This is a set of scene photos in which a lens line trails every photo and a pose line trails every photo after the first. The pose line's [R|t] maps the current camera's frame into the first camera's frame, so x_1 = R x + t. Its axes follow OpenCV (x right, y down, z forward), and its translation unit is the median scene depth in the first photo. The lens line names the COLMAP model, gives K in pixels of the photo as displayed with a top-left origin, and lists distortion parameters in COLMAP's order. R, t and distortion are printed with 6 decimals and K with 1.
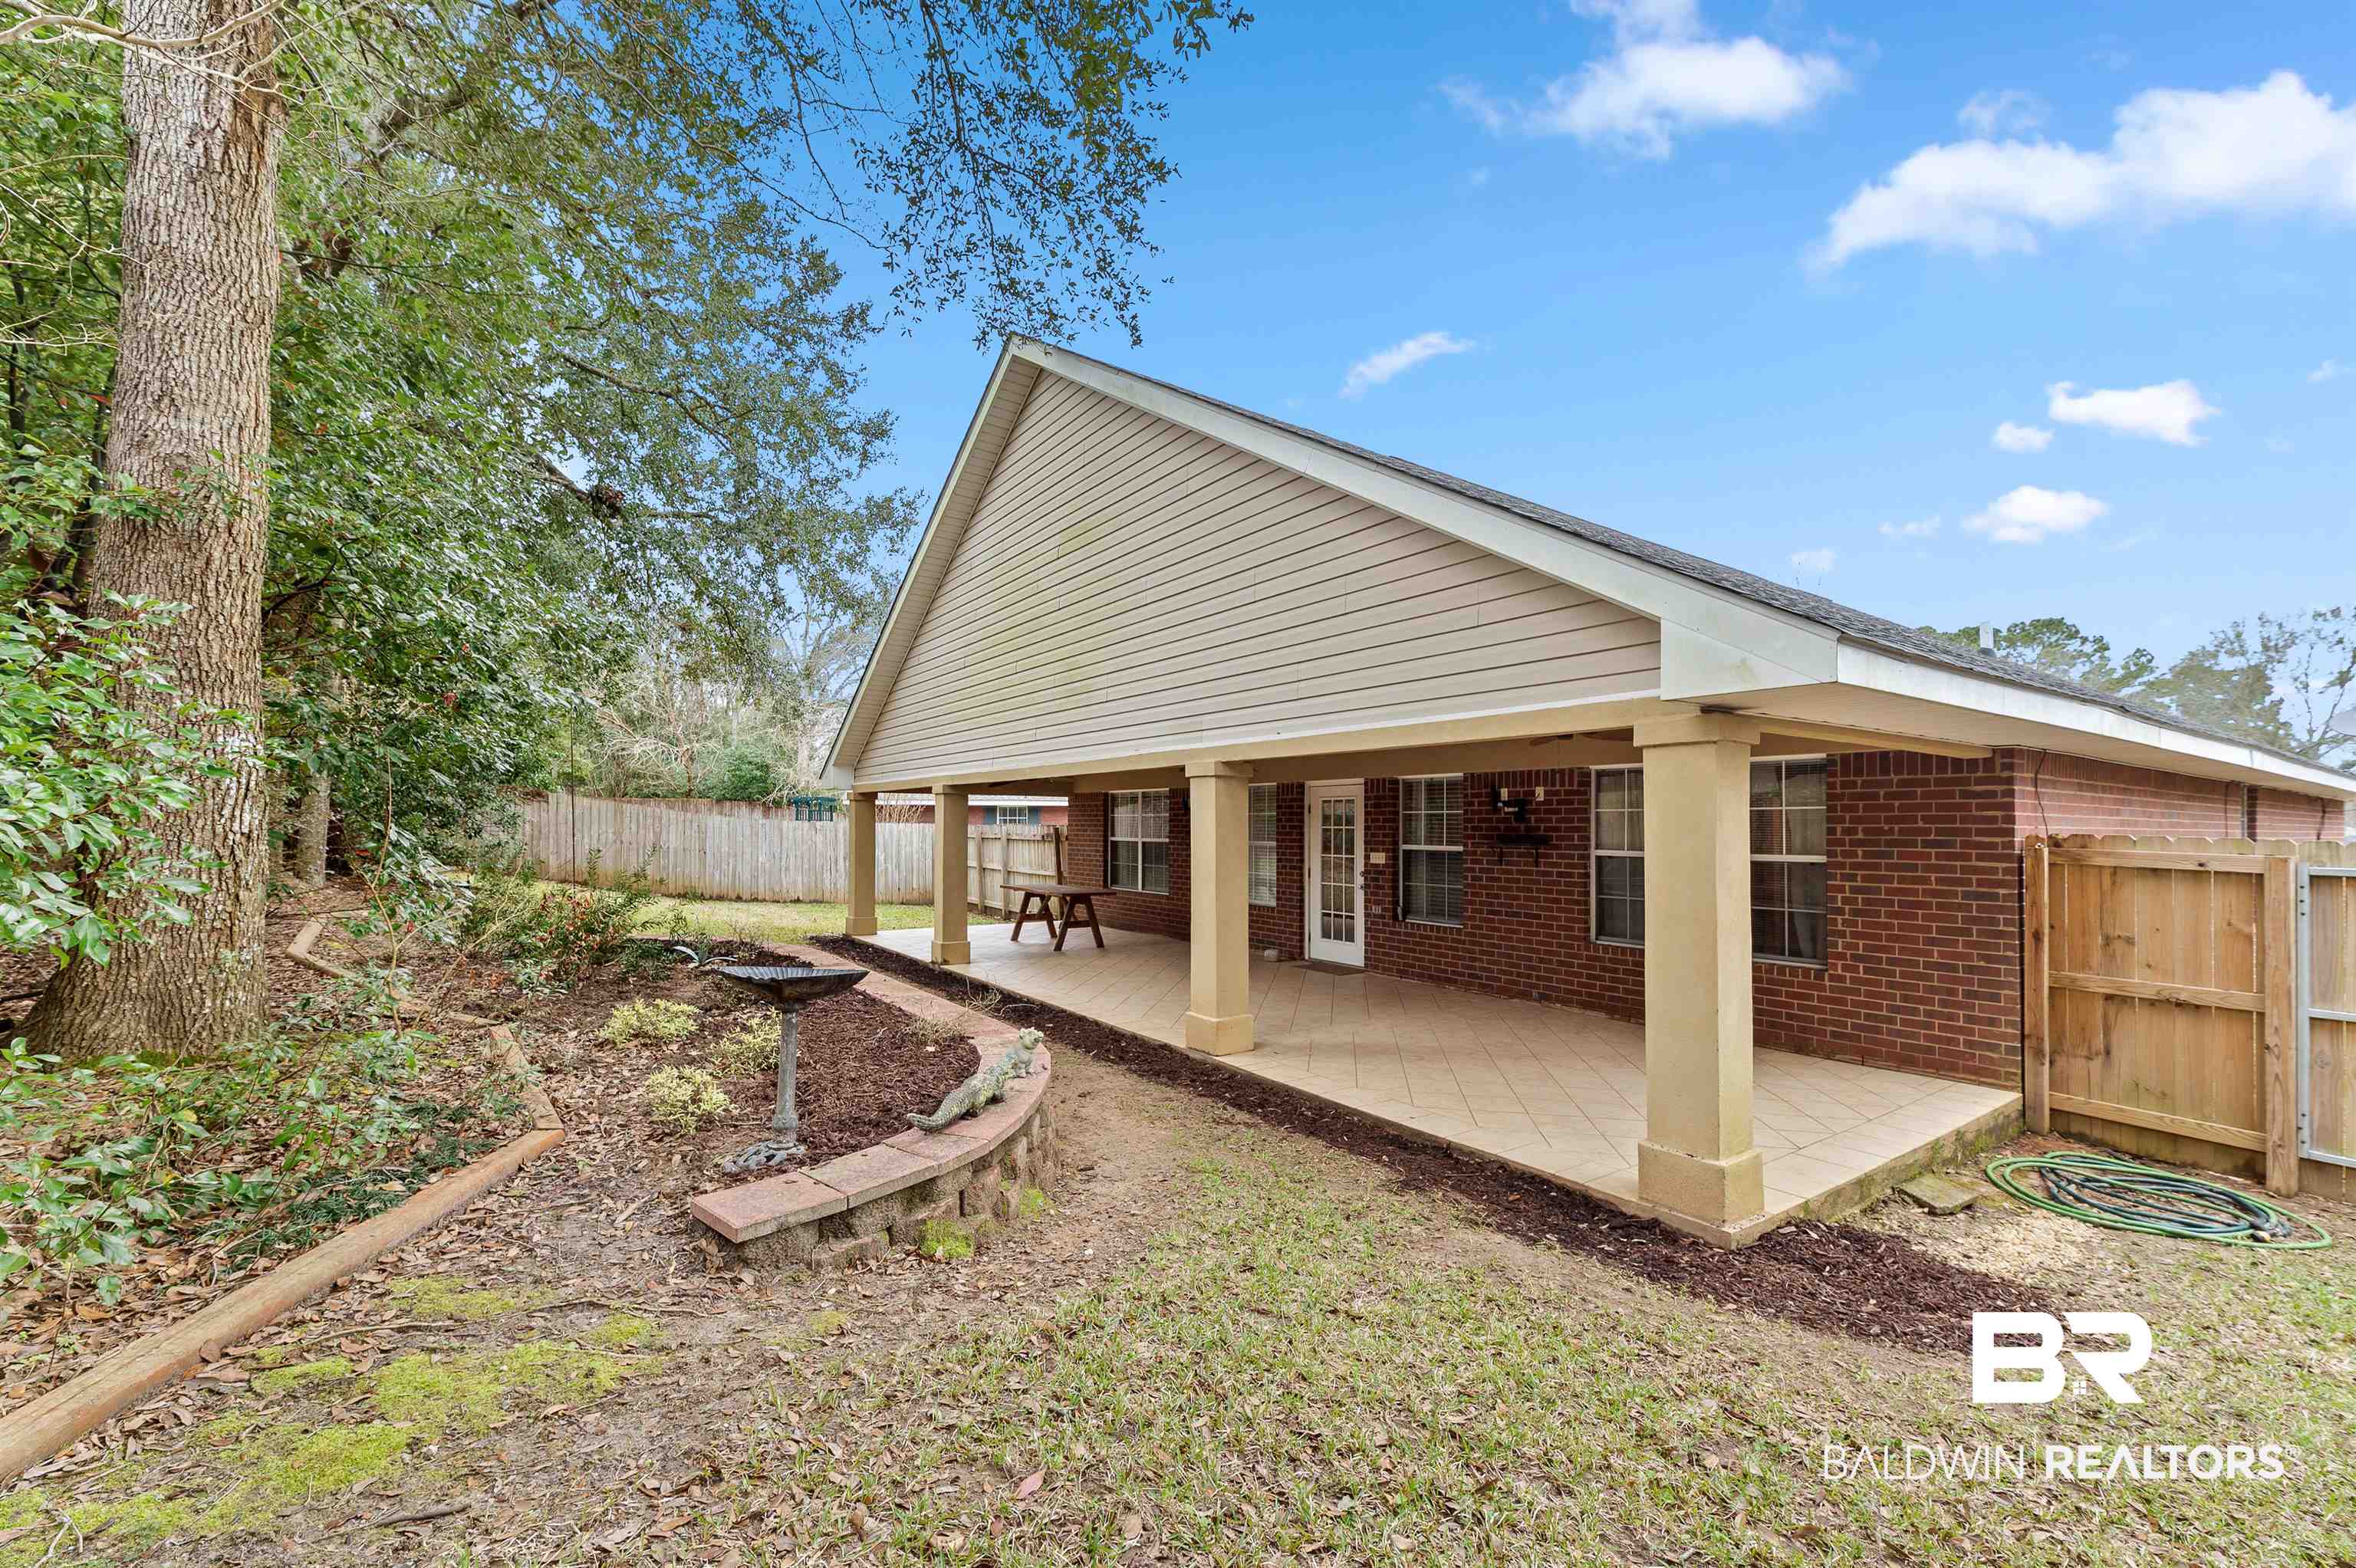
lens RADIAL K [[953.1, 0, 1178.4], [0, 953.1, 828.3], [0, 0, 1]] dist [-0.003804, 0.000097]
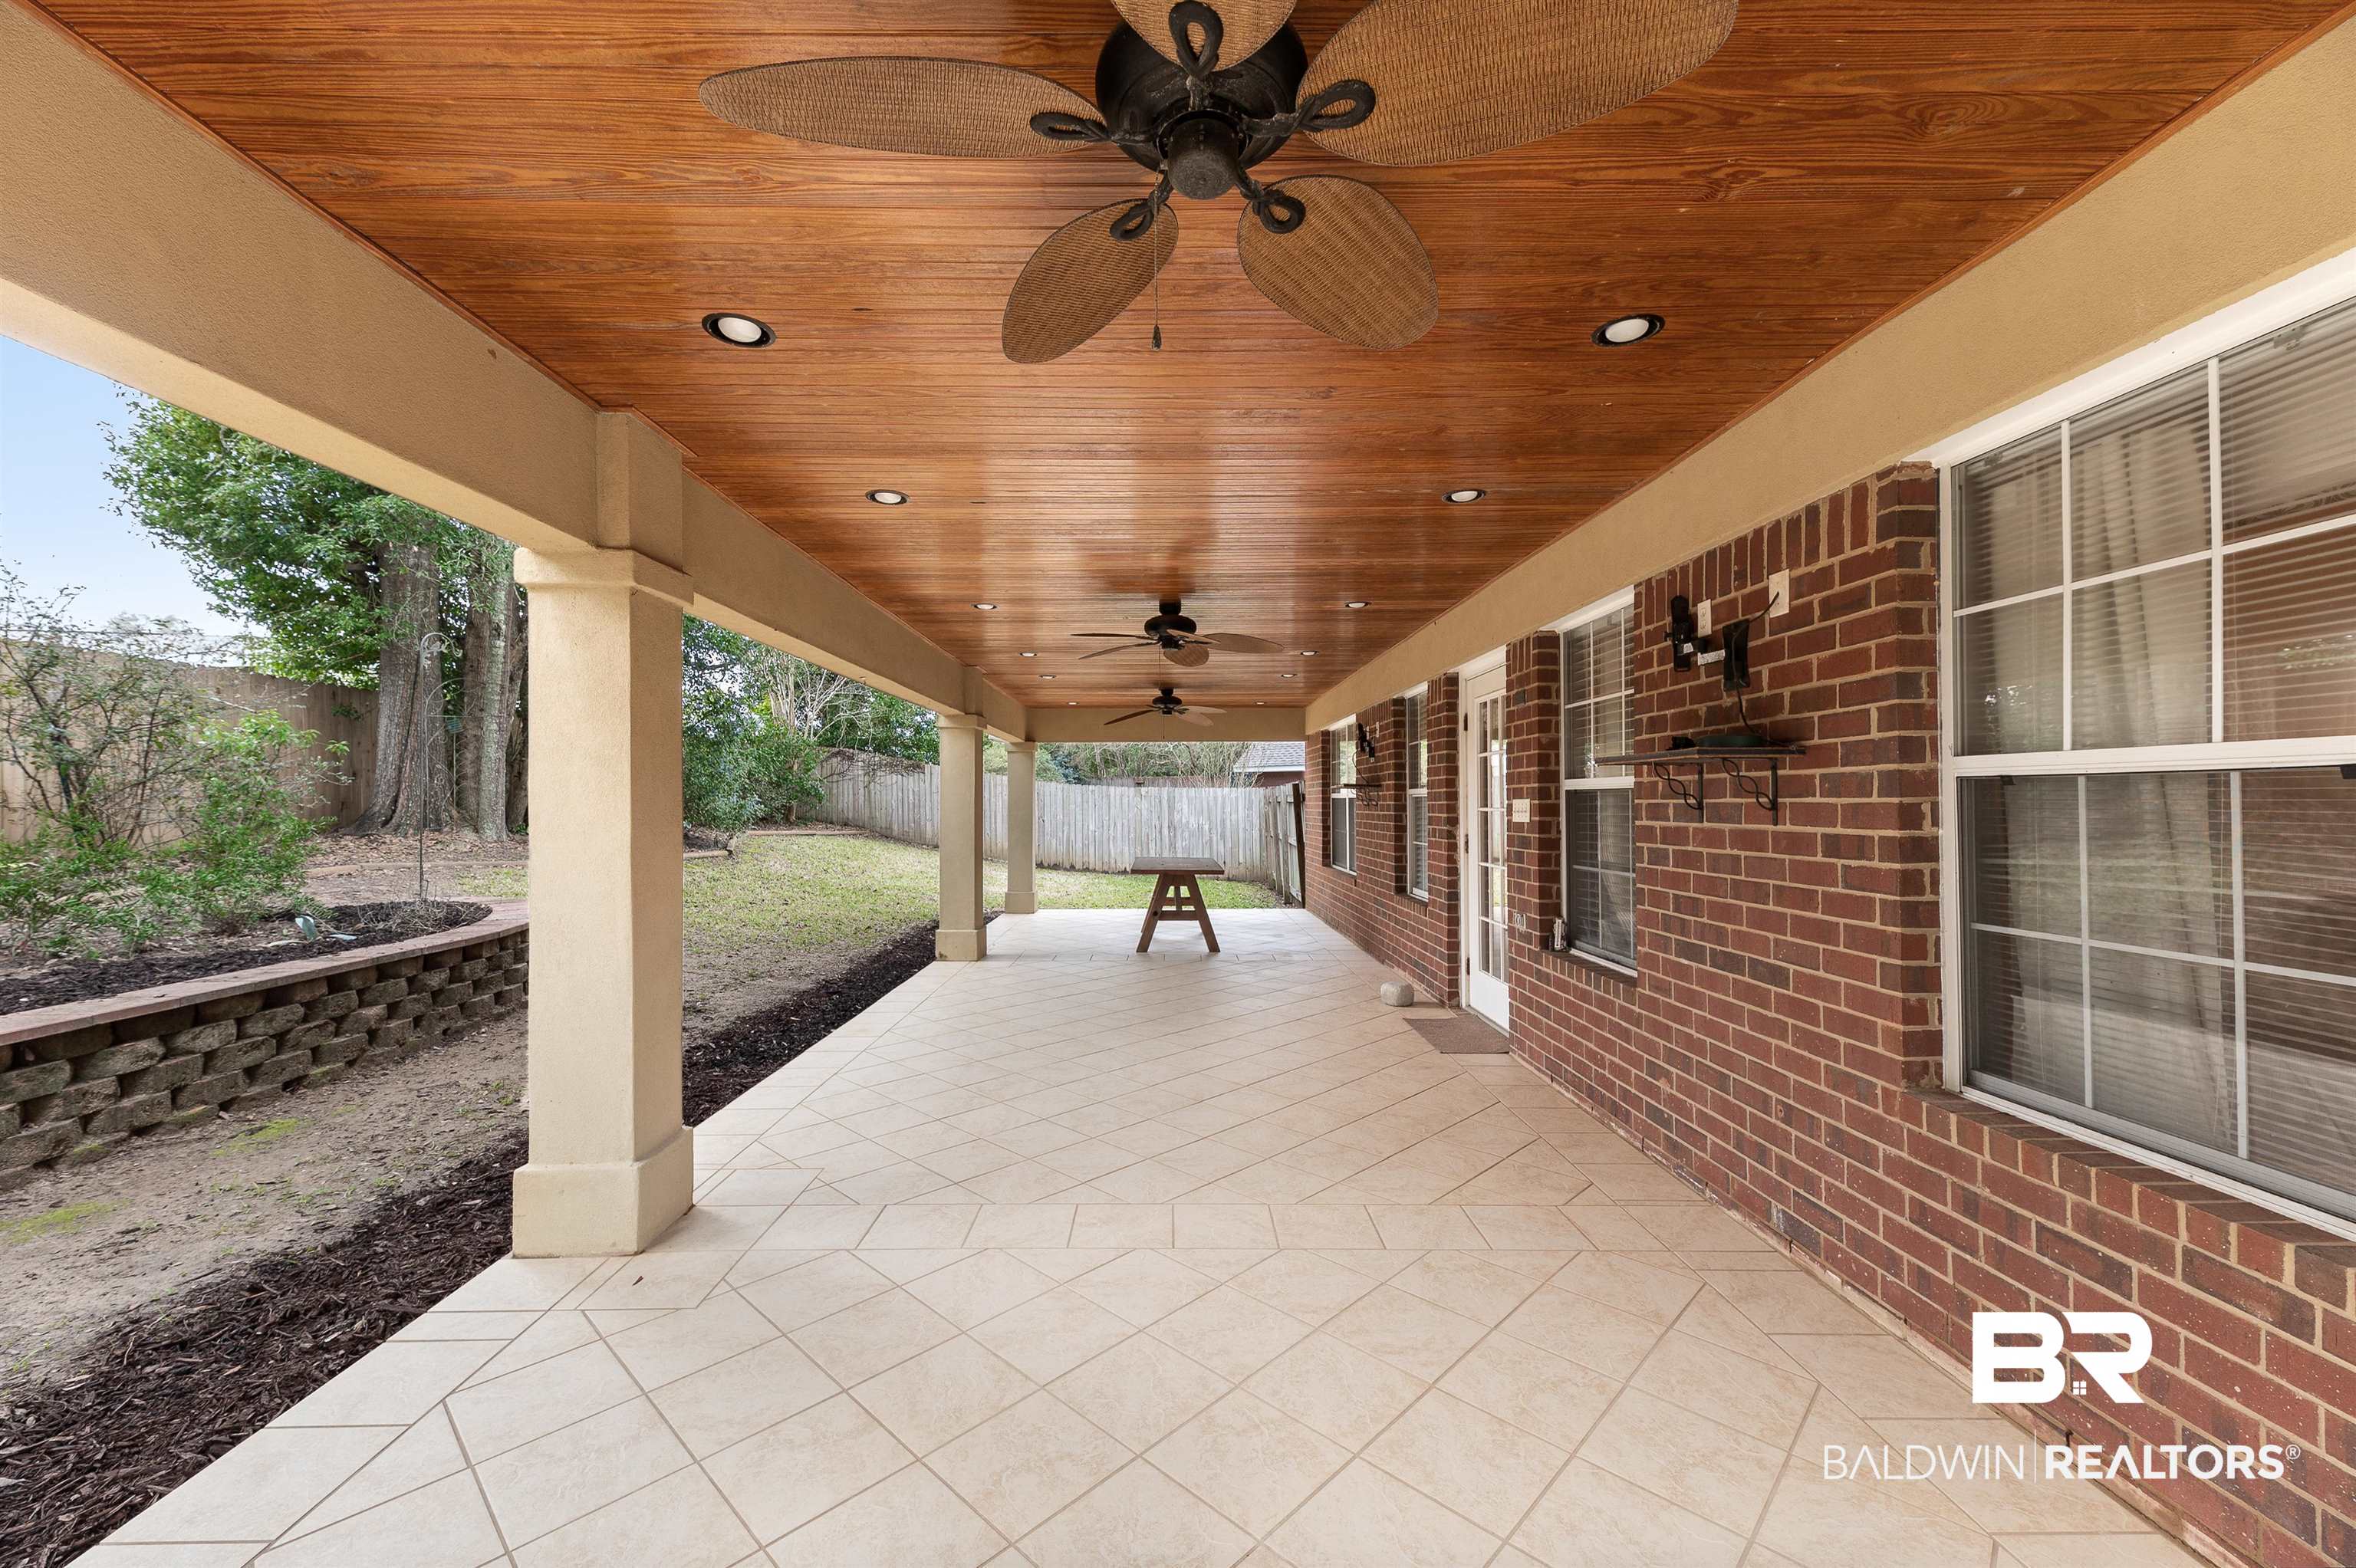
lens RADIAL K [[953.1, 0, 1174.2], [0, 953.1, 797.3], [0, 0, 1]] dist [-0.003804, 0.000097]
pose [[0.828745, -0.012397, -0.559488, 0.388809], [0.006758, 0.999903, -0.012145, 0.034825], [0.559585, 0.006284, 0.828749, 0.620174]]
